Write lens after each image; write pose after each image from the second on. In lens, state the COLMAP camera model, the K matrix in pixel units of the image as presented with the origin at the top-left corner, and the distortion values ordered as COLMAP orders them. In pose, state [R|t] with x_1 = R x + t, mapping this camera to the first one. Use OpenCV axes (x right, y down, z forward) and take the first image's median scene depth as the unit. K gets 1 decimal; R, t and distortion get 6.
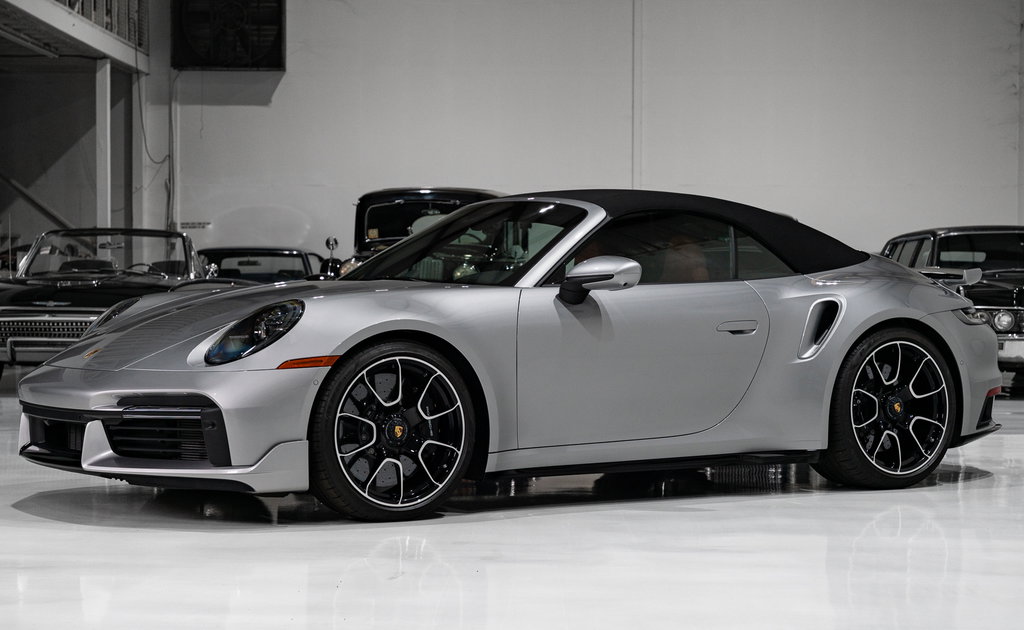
lens RADIAL K [[2004.4, 0, 512.0], [0, 2004.4, 315.0], [0, 0, 1]] dist [0.106625, -0.077486]
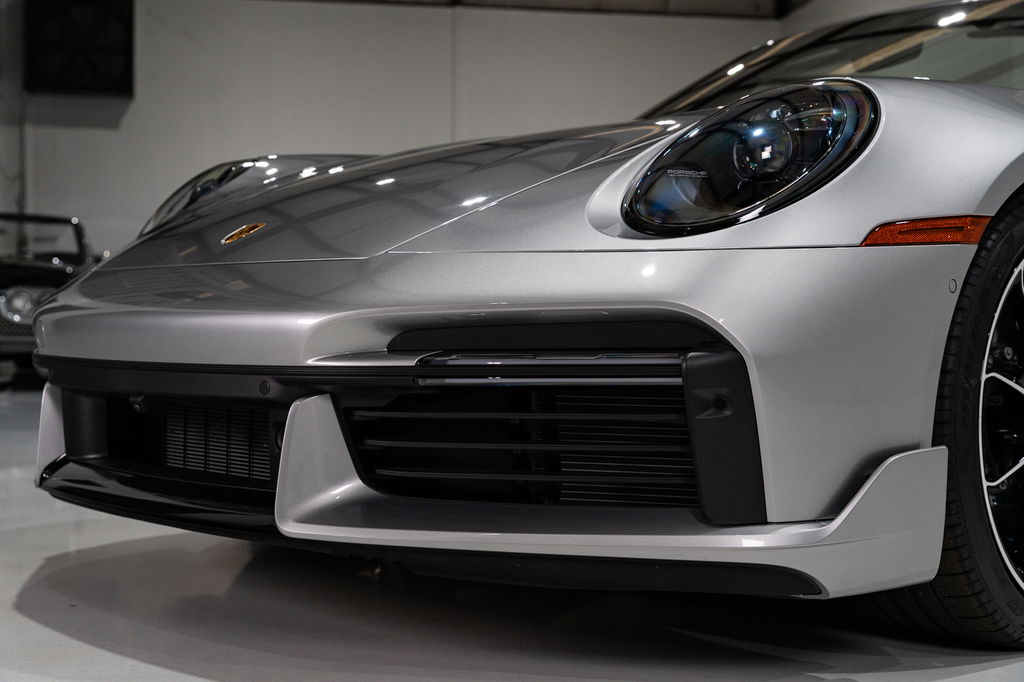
lens RADIAL K [[1442.7, 0, 512.0], [0, 1442.7, 341.0], [0, 0, 1]] dist [0.033678, 0.039340]
pose [[0.982155, 0.000845, 0.188070, -0.212594], [-0.000087, 0.999992, -0.004042, 0.042160], [-0.188072, 0.003953, 0.982147, 0.715174]]
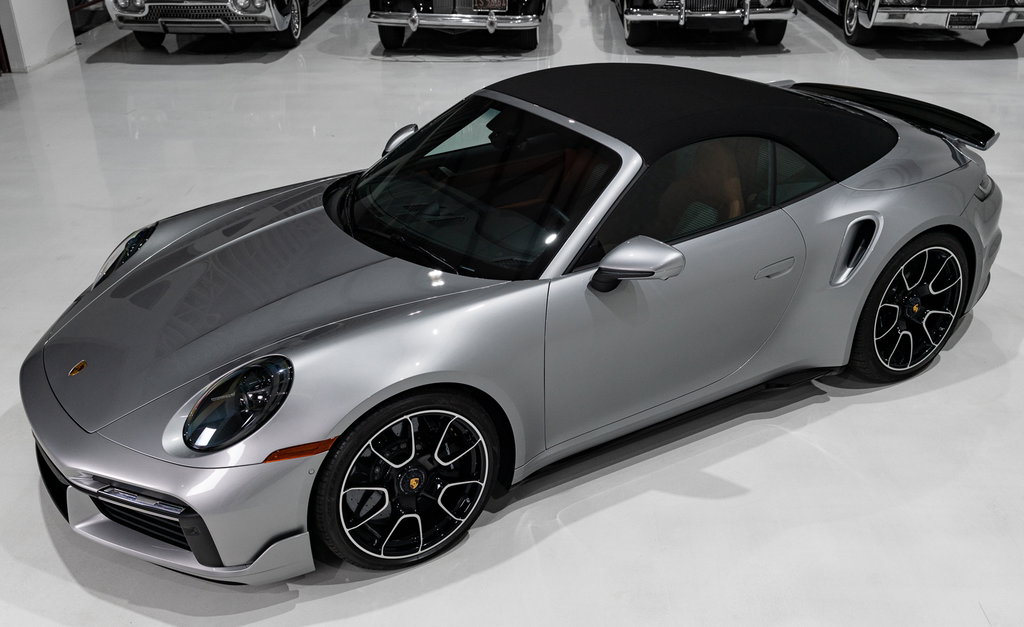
lens RADIAL K [[1047.0, 0, 524.7], [0, 1047.0, 350.7], [0, 0, 1]] dist [-0.000029, 0.001363]
pose [[0.999884, -0.006220, -0.013897, 0.000195], [0.011758, 0.895305, 0.445298, -0.199595], [0.009672, -0.445410, 0.895275, 0.587149]]
